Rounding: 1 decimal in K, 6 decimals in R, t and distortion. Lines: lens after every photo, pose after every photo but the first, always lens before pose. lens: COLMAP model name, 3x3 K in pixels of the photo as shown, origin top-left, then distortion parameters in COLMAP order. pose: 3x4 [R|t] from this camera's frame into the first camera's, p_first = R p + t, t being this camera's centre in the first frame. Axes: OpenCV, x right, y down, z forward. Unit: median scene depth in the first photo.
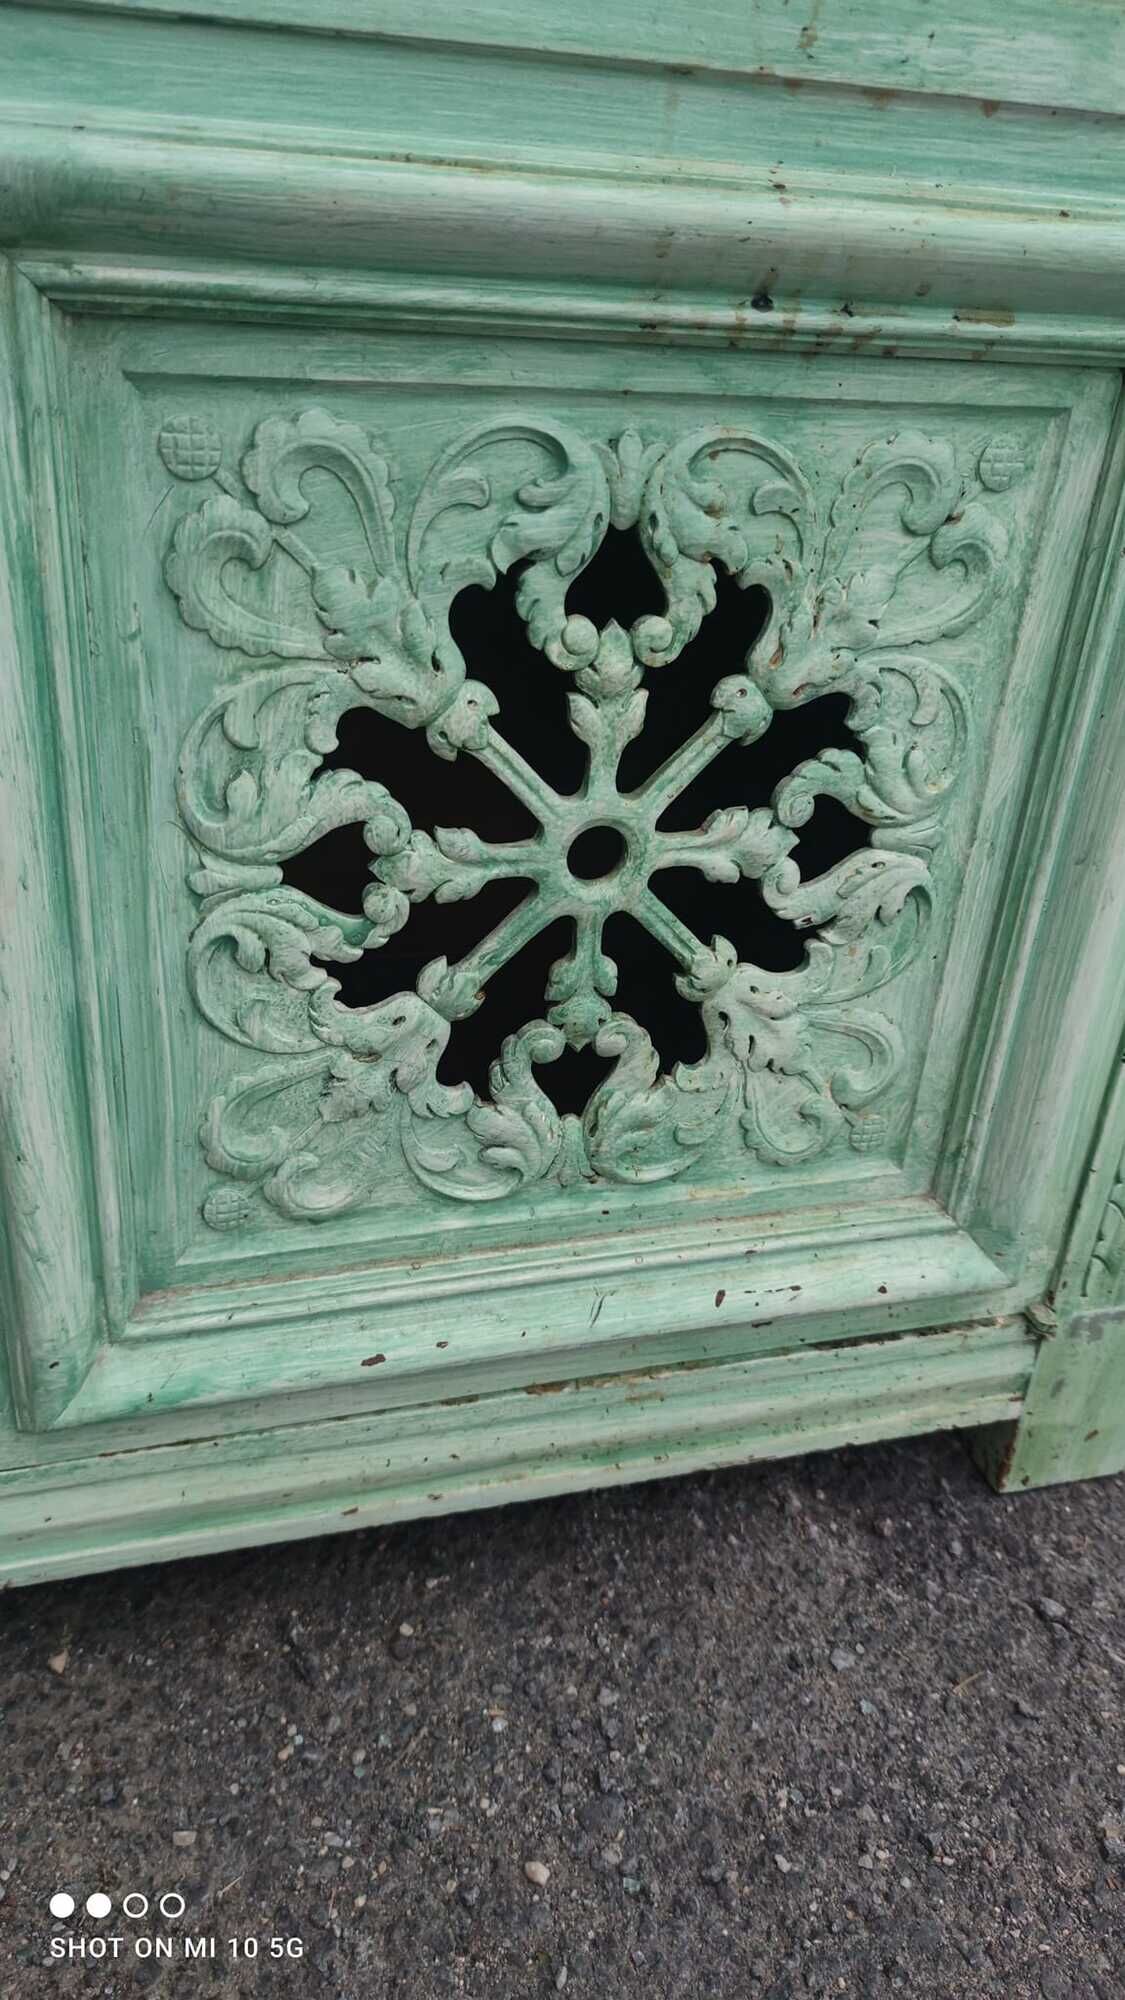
lens RADIAL K [[1477.4, 0, 562.5], [0, 1477.4, 1000.0], [0, 0, 1]] dist [0.062930, -0.077005]
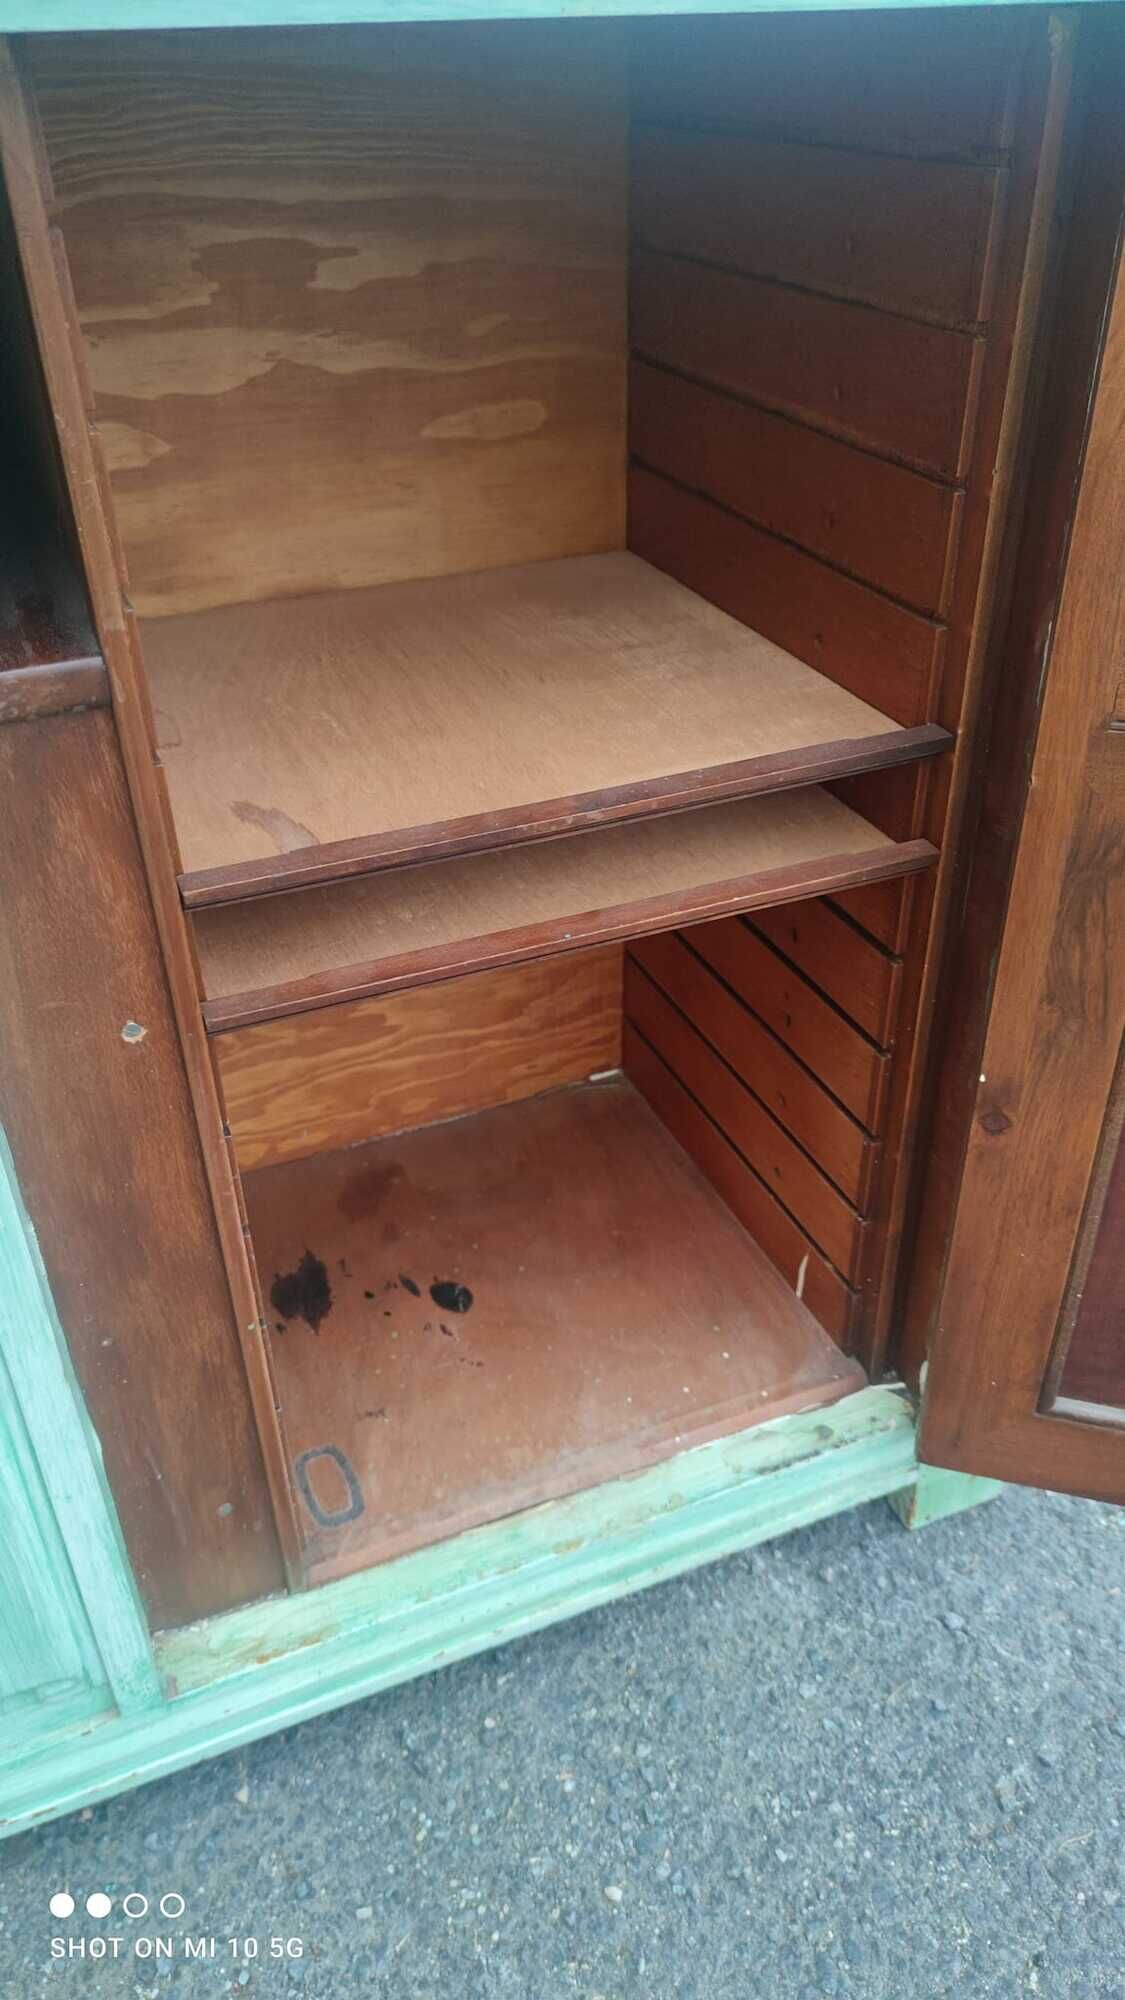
lens RADIAL K [[1477.4, 0, 562.5], [0, 1477.4, 1000.0], [0, 0, 1]] dist [0.062930, -0.077005]
pose [[0.988522, -0.144053, 0.045525, -0.006945], [0.138995, 0.985276, 0.099555, -0.390575], [-0.059196, -0.092085, 0.993990, -0.326422]]
